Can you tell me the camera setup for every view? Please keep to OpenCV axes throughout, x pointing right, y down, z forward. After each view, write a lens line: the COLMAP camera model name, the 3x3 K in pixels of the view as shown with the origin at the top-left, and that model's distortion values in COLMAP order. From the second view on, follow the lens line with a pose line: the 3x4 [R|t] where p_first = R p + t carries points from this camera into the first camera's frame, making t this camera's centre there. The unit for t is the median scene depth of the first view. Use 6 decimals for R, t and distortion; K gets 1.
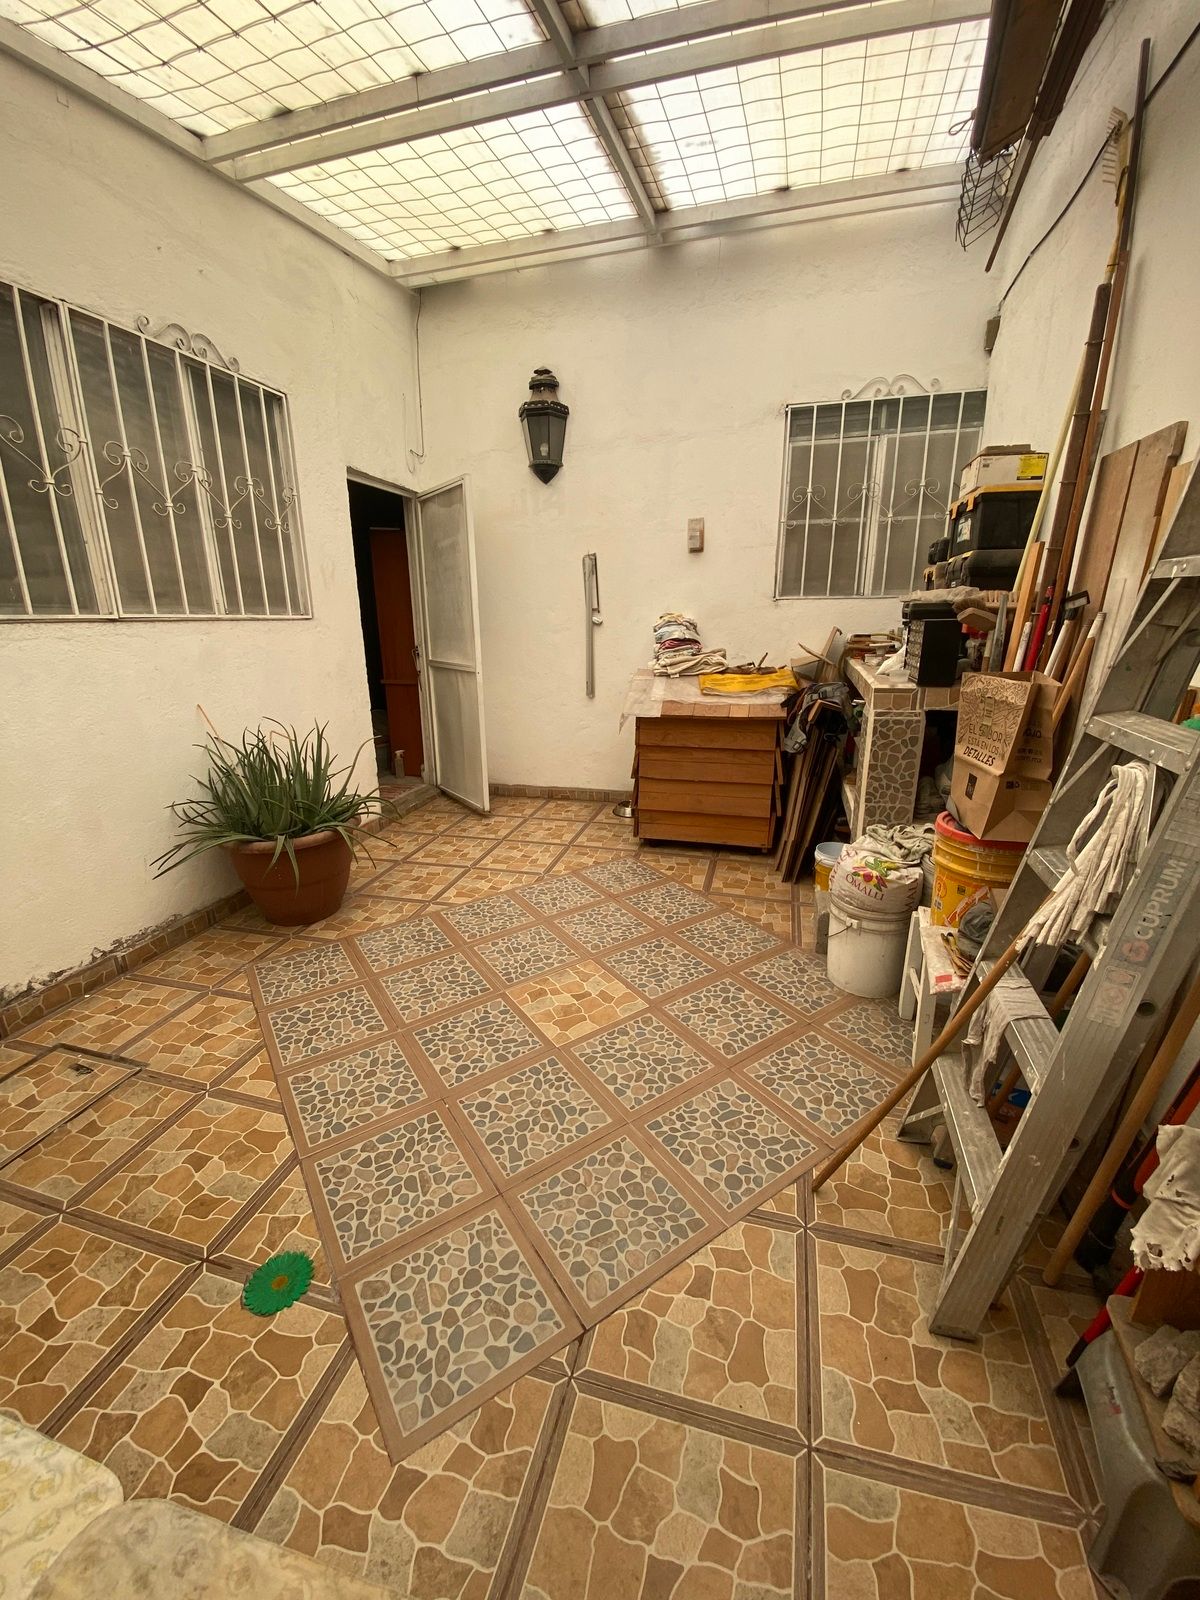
lens RADIAL K [[639.5, 0, 600.0], [0, 639.5, 800.0], [0, 0, 1]] dist [-0.000448, -0.021945]
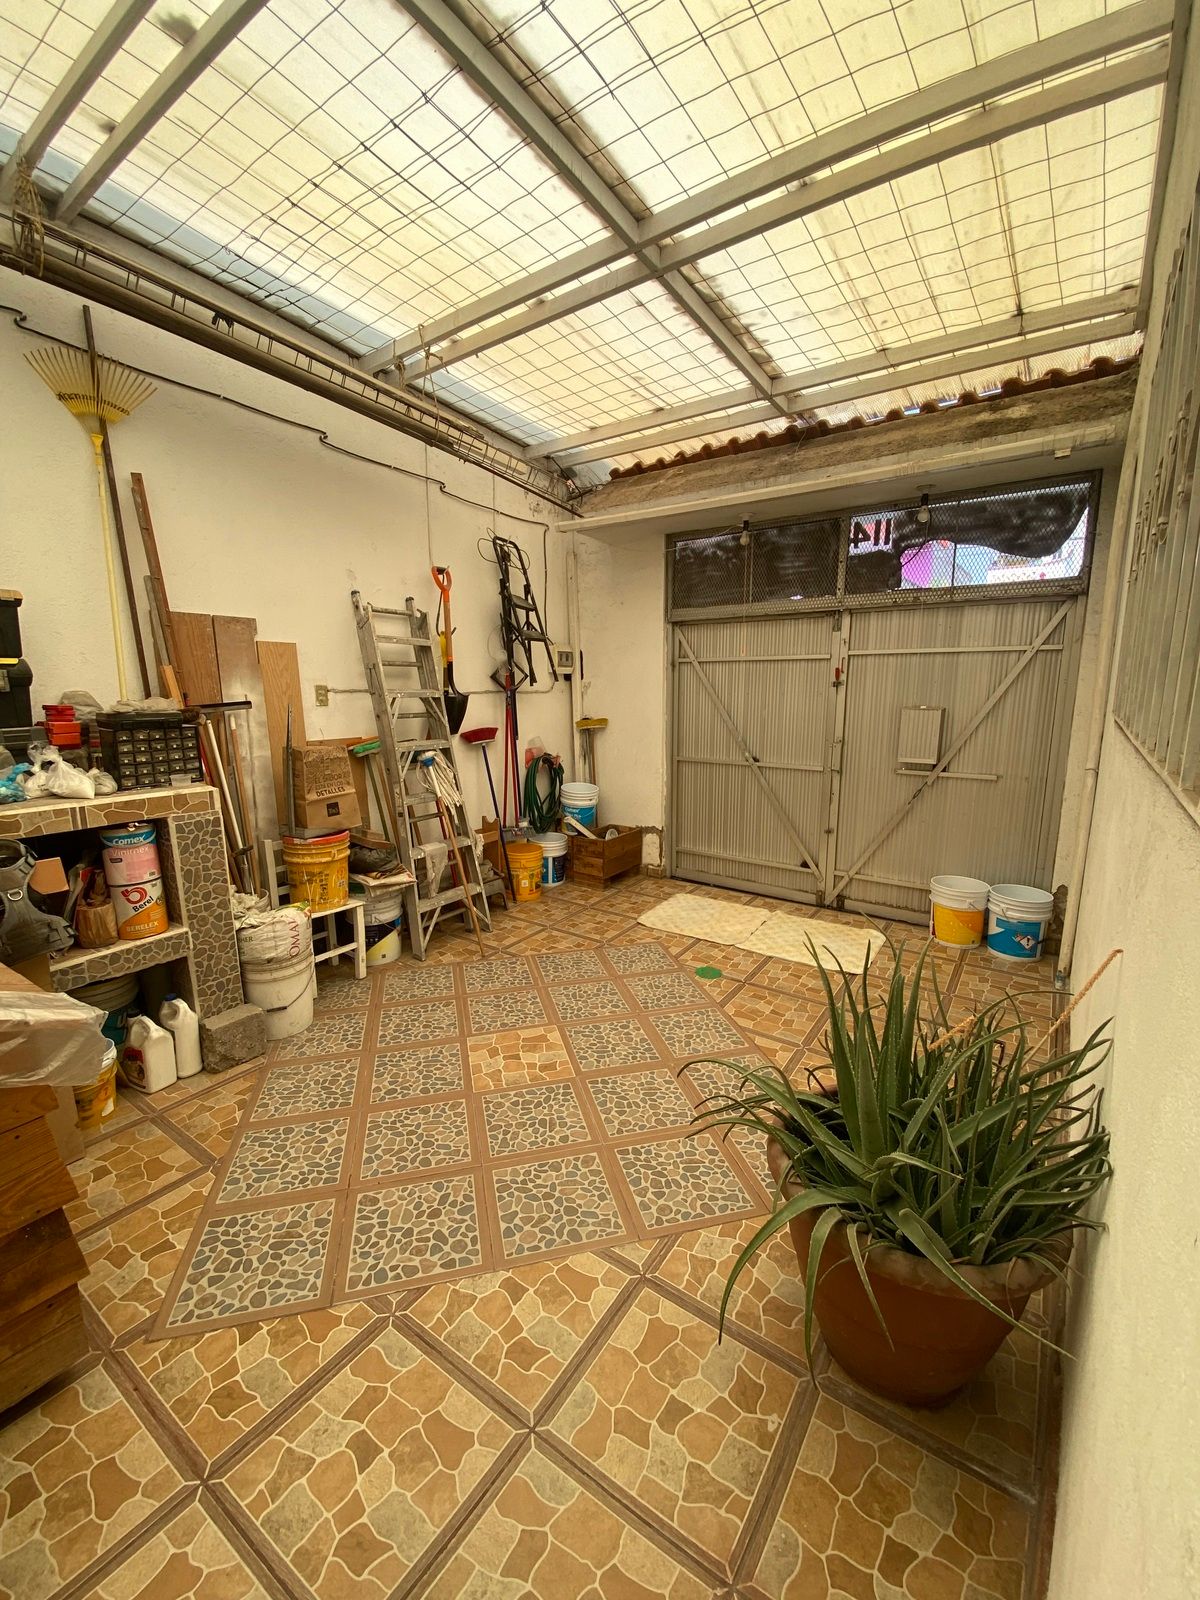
lens RADIAL K [[651.6, 0, 602.8], [0, 651.6, 804.0], [0, 0, 1]] dist [0.032090, -0.023715]
pose [[-0.947967, -0.051417, 0.314189, -0.509025], [0.094420, 0.897067, 0.431689, -0.555048], [-0.304045, 0.438892, -0.845535, 1.720148]]
